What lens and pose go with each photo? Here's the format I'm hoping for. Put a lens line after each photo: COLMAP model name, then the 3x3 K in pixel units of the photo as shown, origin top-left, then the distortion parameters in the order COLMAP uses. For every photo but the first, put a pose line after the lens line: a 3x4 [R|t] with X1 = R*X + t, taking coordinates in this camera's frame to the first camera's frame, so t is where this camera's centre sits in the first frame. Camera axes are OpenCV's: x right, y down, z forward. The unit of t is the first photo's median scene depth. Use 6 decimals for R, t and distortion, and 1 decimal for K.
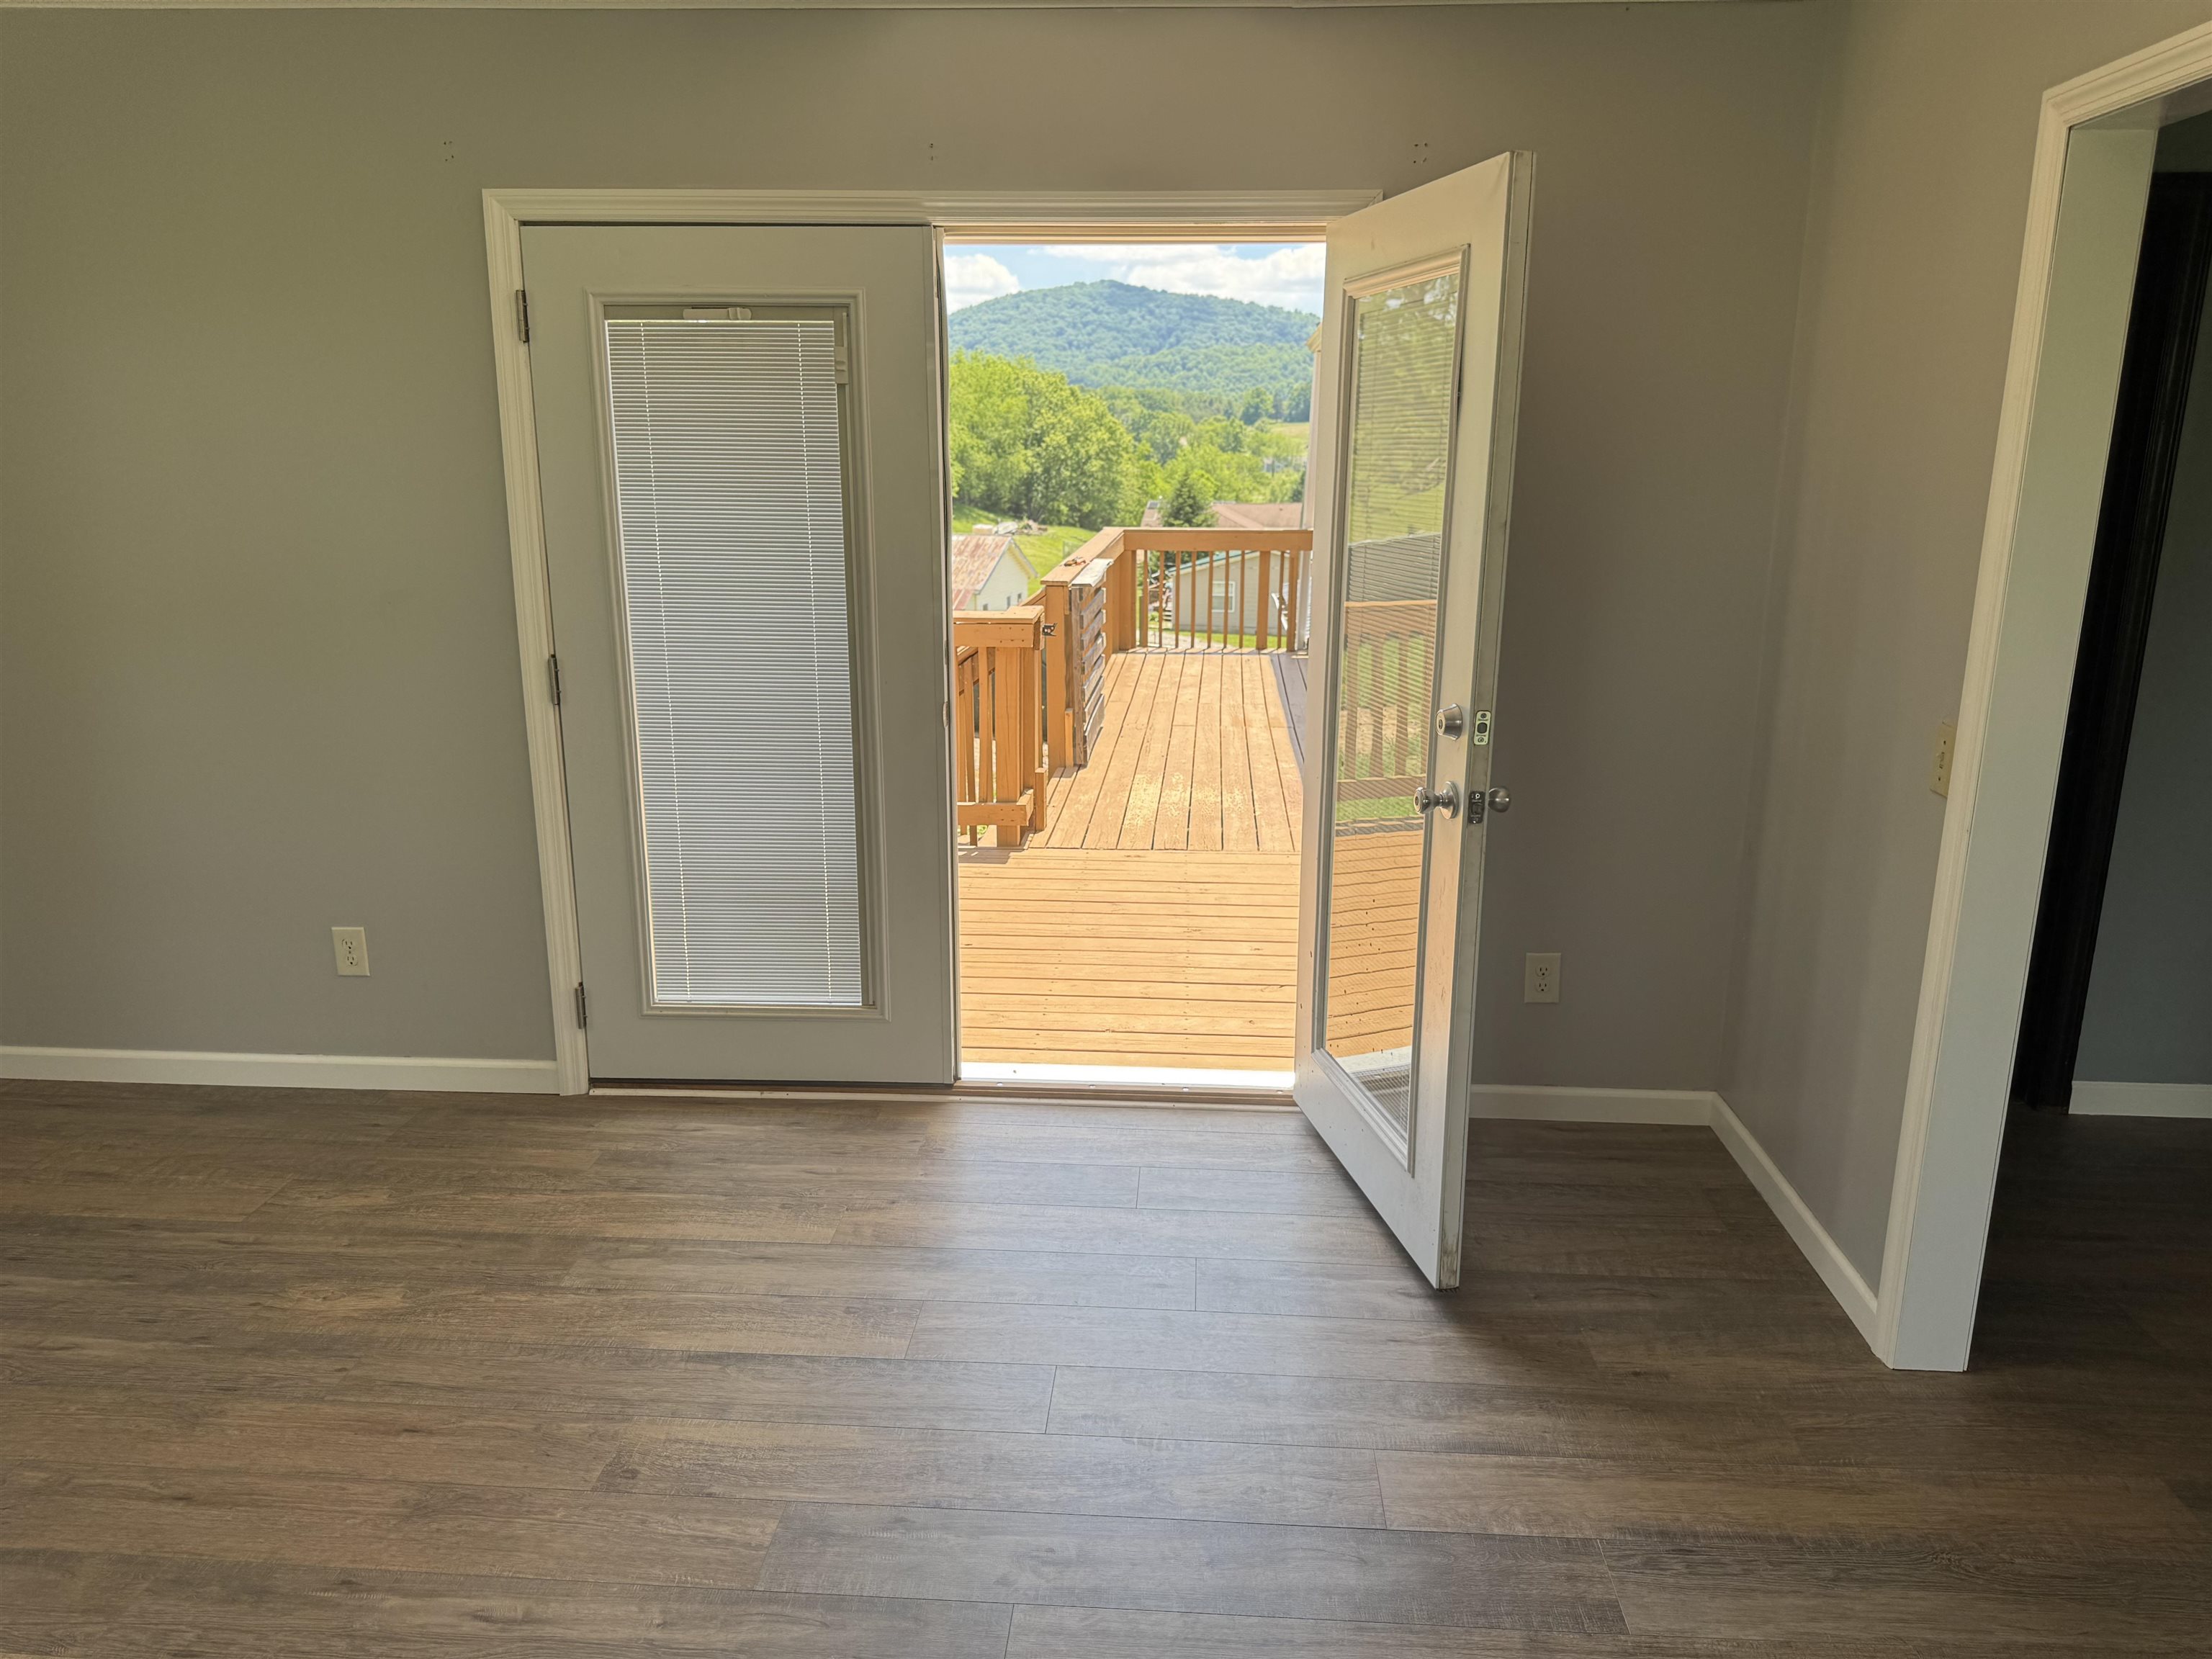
lens RADIAL K [[1579.2, 0, 1106.0], [0, 1579.2, 829.5], [0, 0, 1]] dist [0.016505, -0.000287]
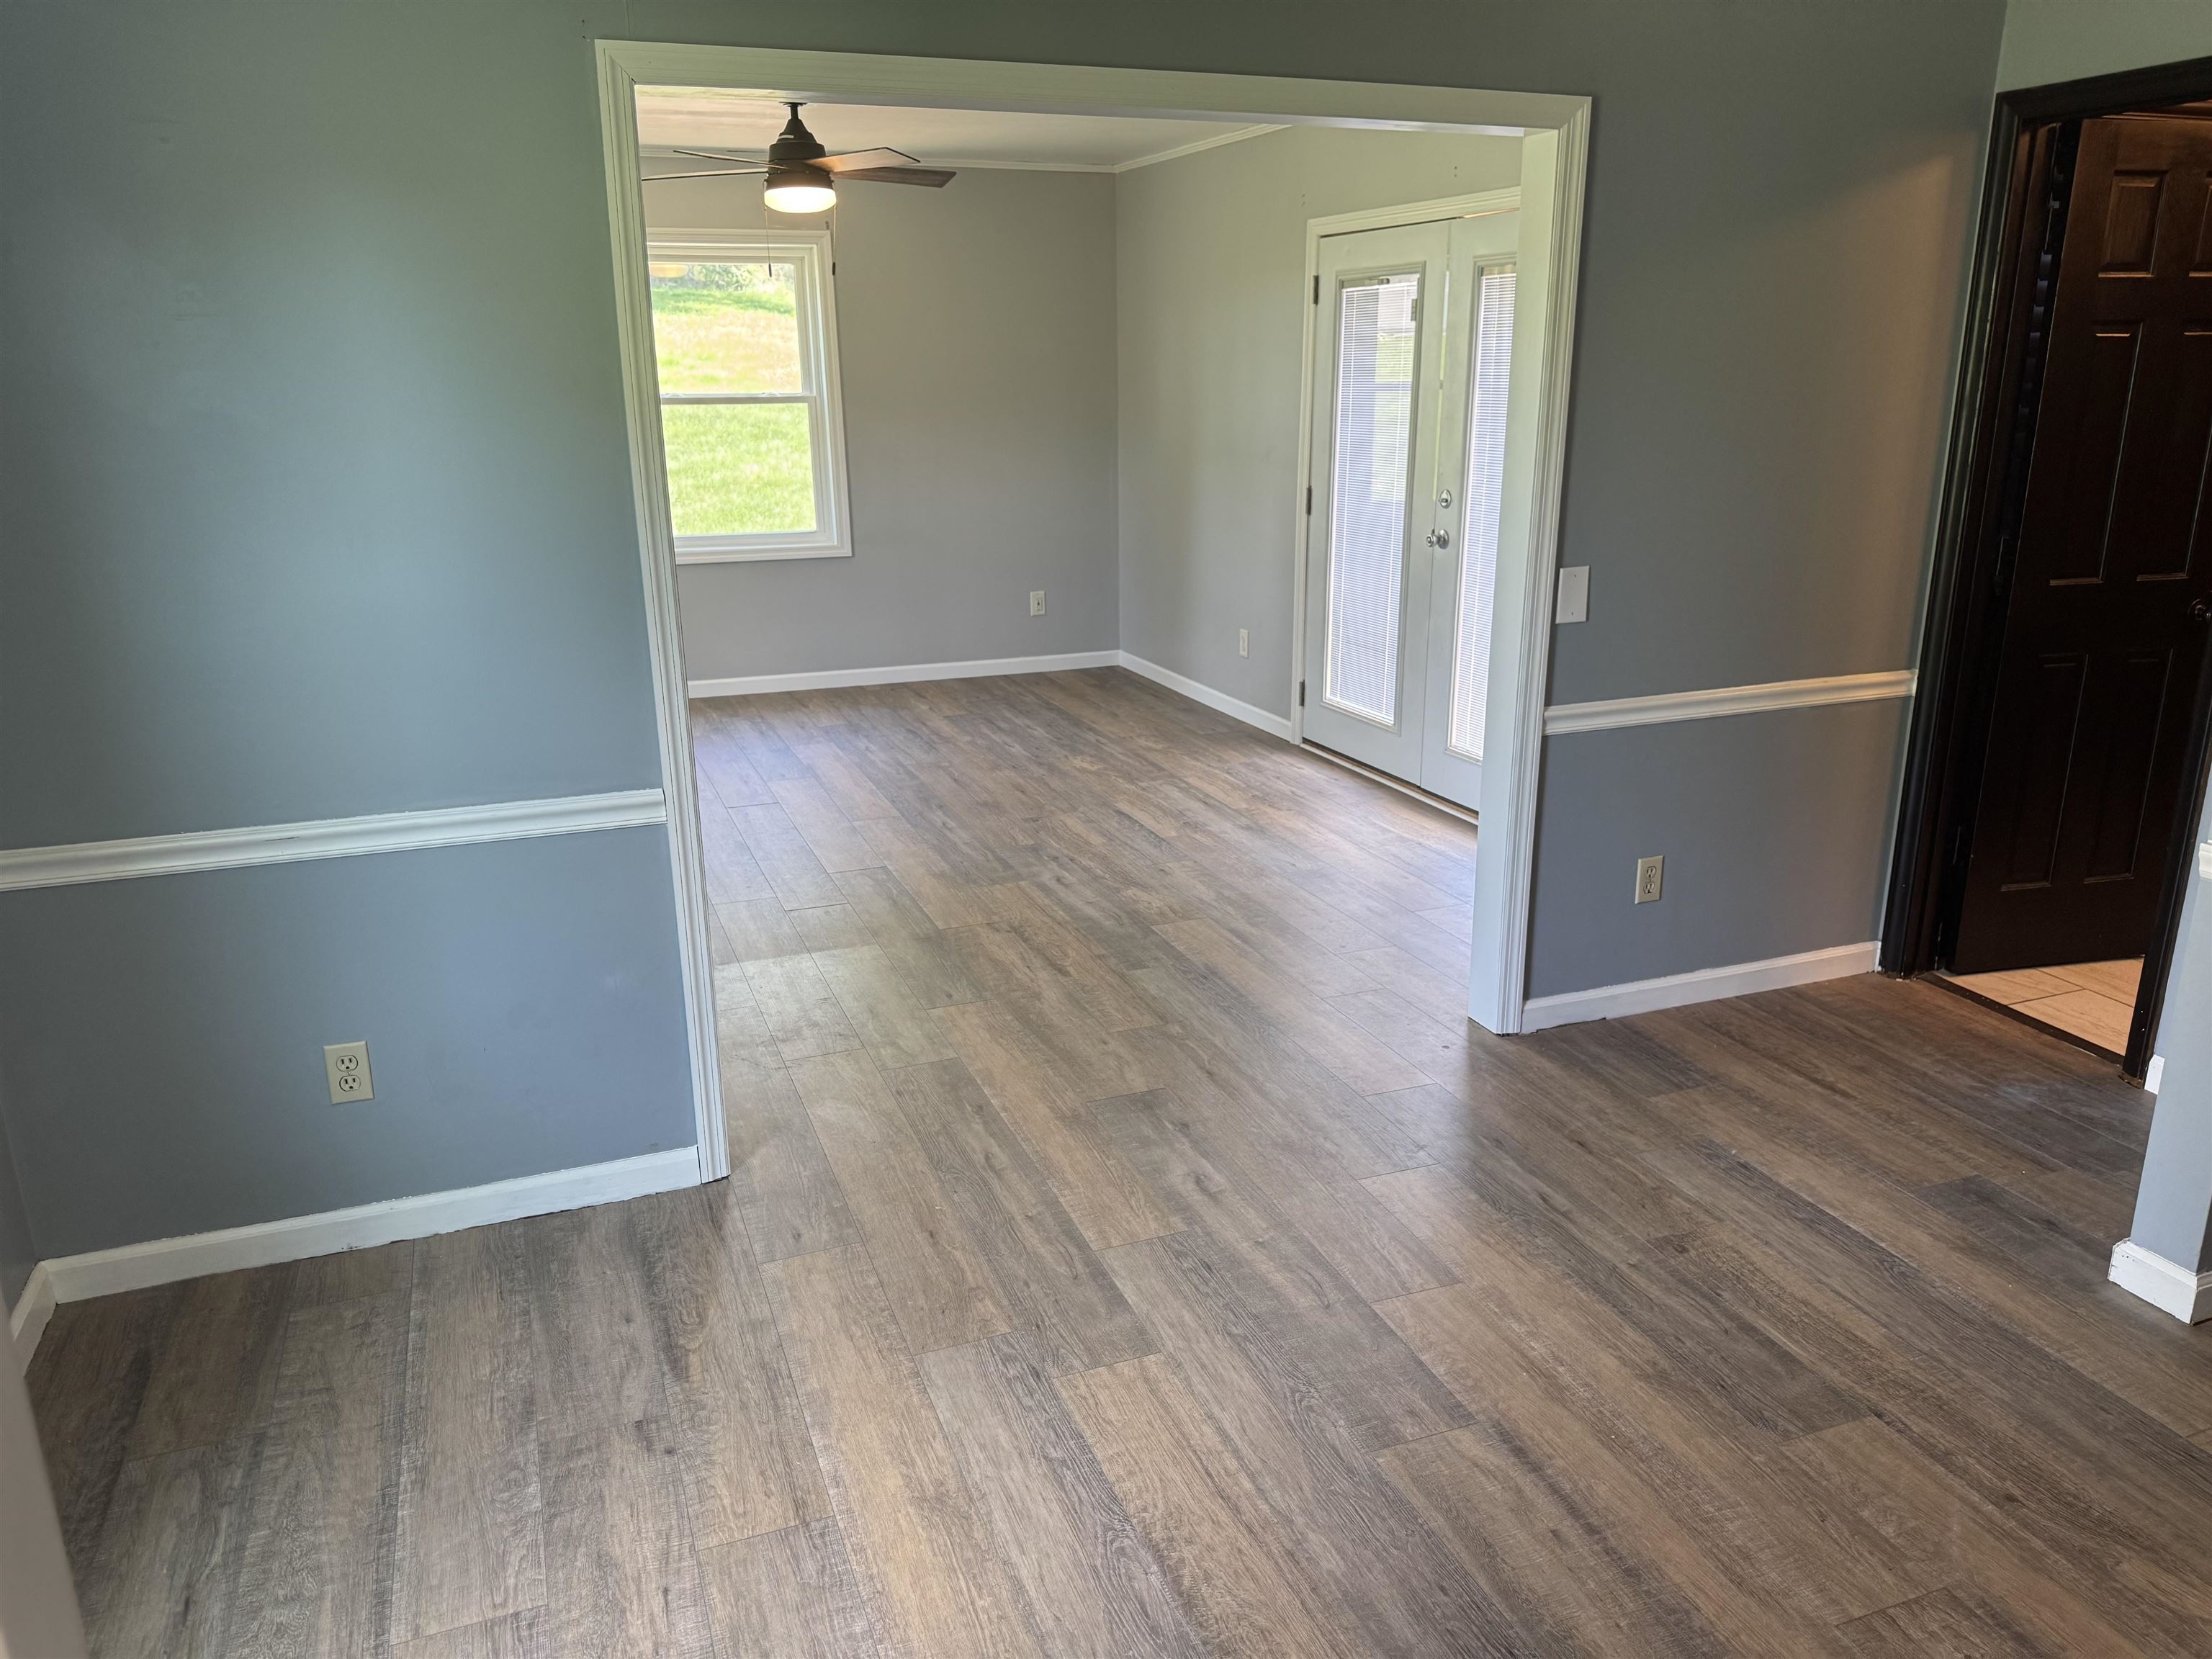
lens RADIAL K [[1555.5, 0, 1105.3], [0, 1555.5, 820.2], [0, 0, 1]] dist [0.135999, -0.208717]
pose [[0.423153, 0.249993, -0.870887, 1.425516], [-0.217690, 0.961079, 0.170111, 0.000617], [0.879518, 0.117601, 0.461105, 0.042964]]
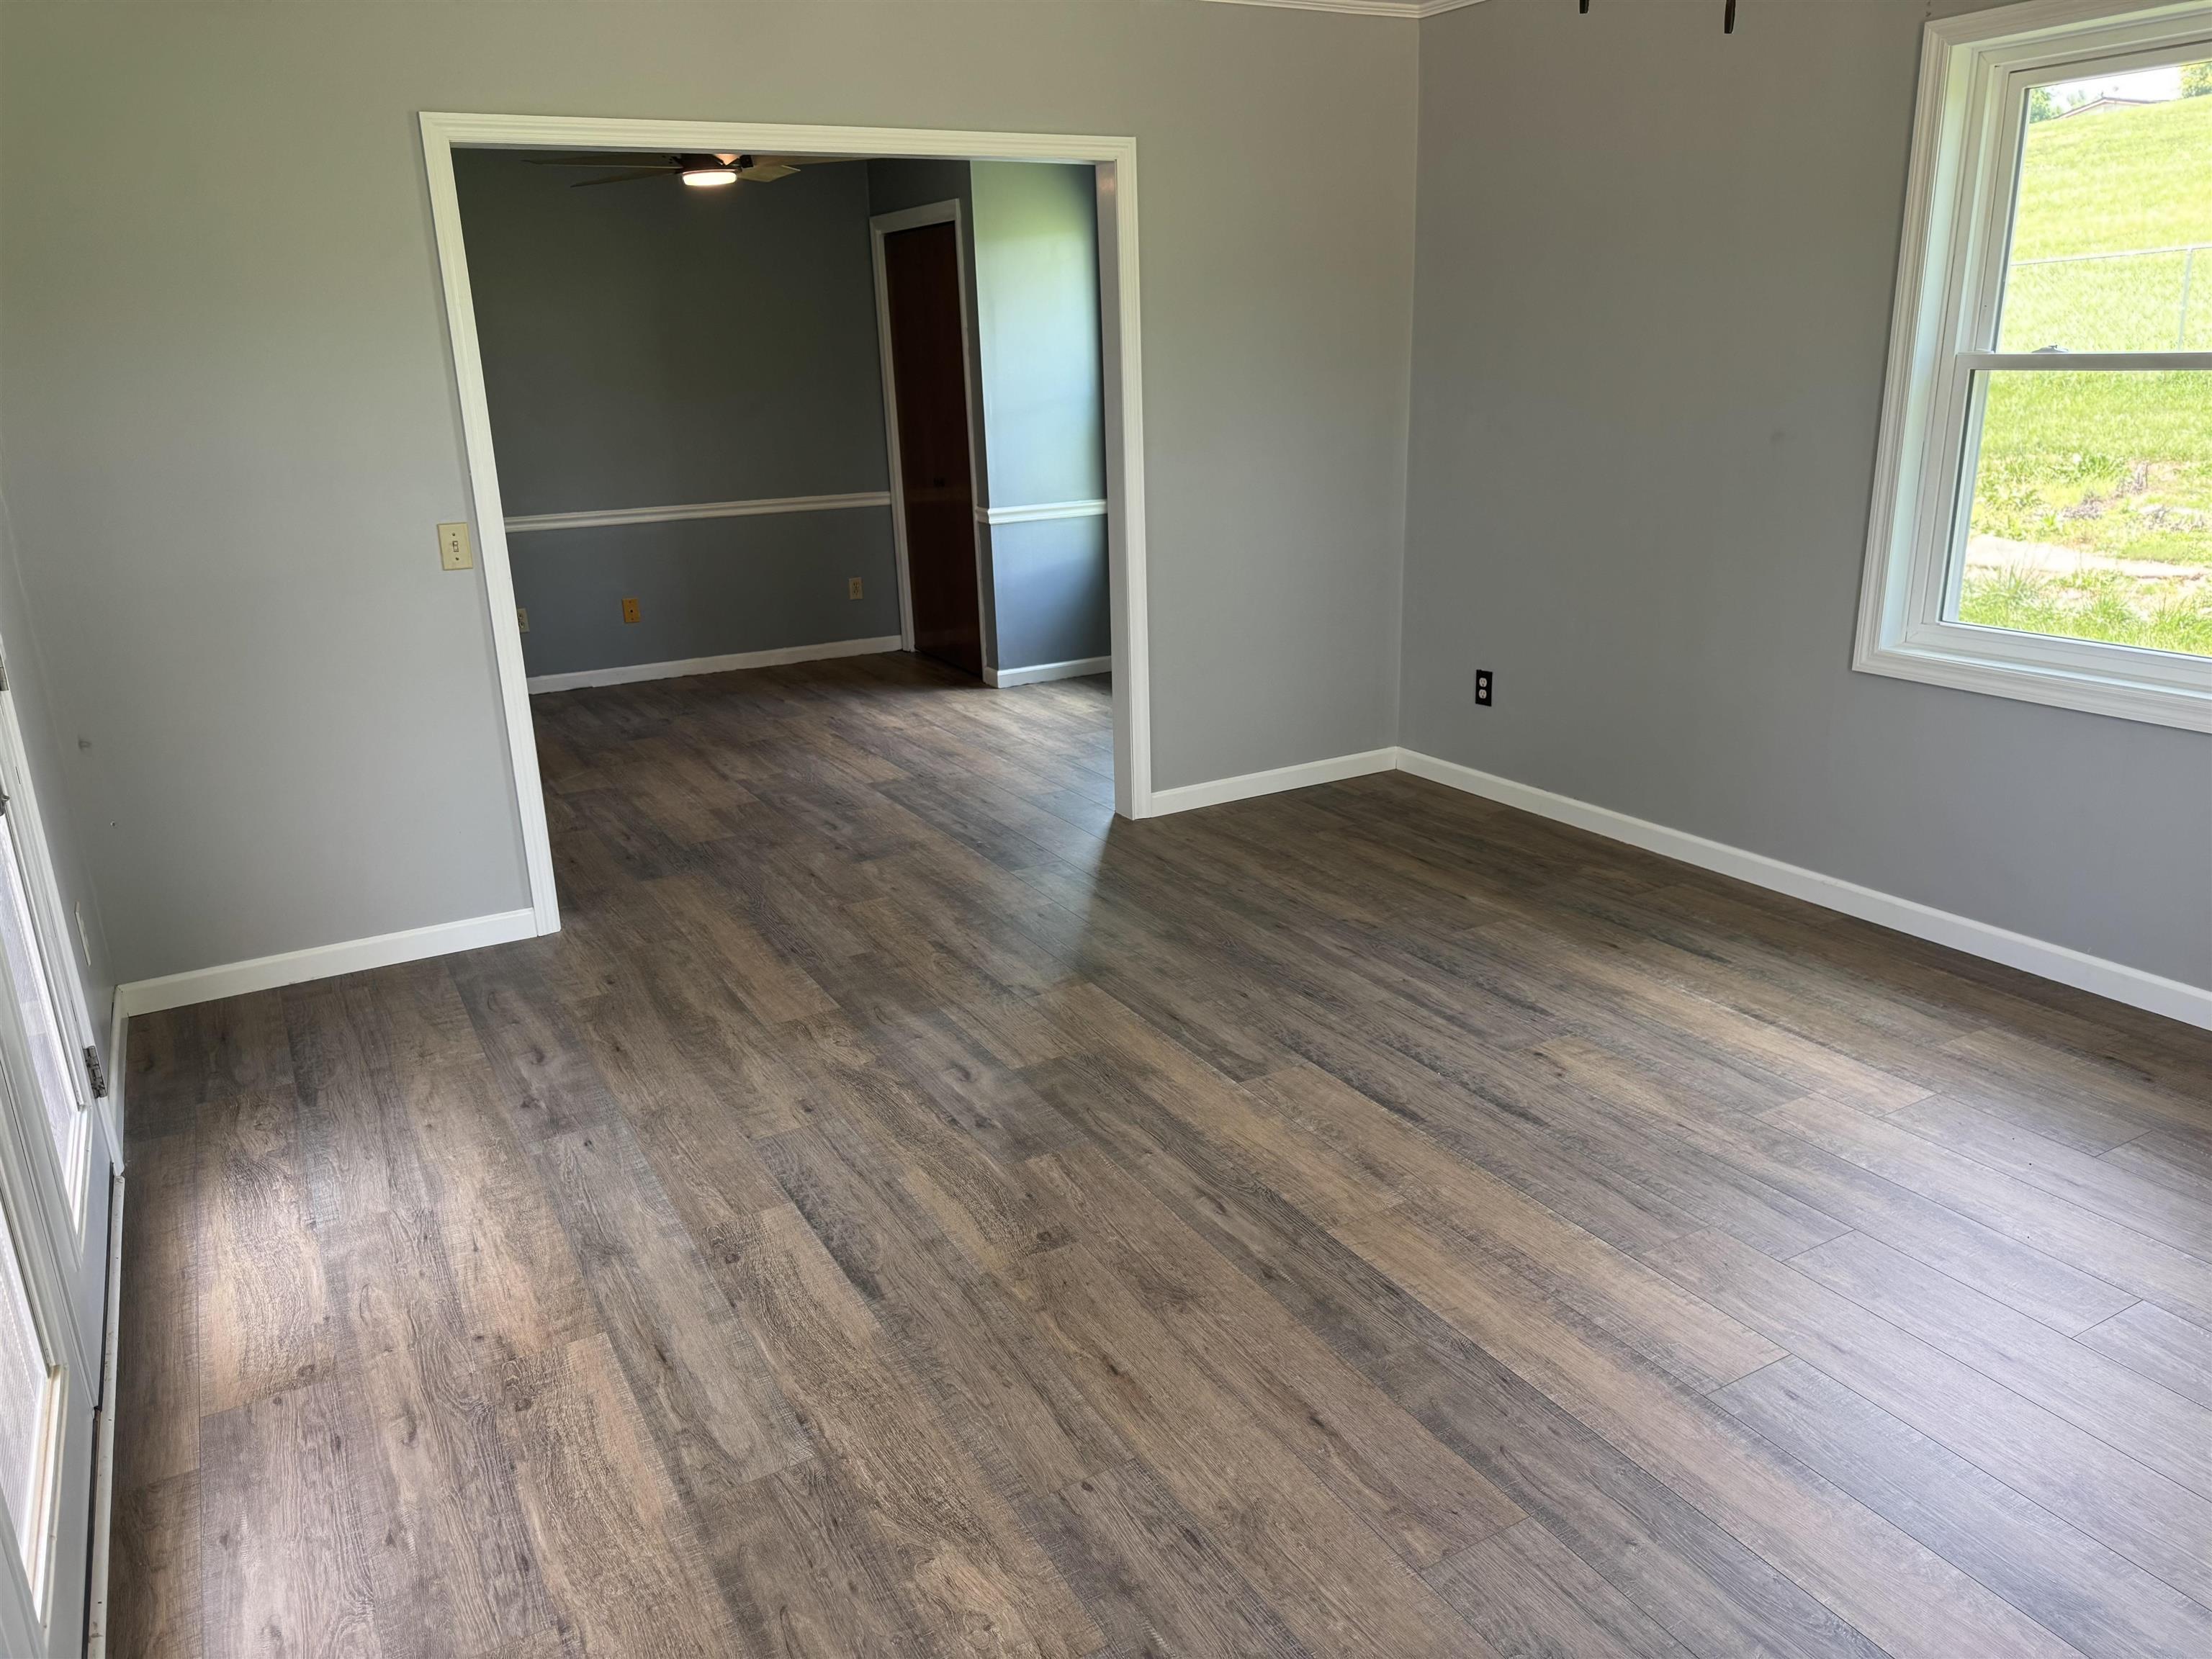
lens RADIAL K [[1555.5, 0, 1105.3], [0, 1555.5, 820.2], [0, 0, 1]] dist [0.135999, -0.208717]
pose [[-0.543713, -0.228171, 0.807659, -0.969941], [0.236819, 0.881519, 0.408463, -0.251452], [-0.805166, 0.413356, -0.425258, 1.103780]]
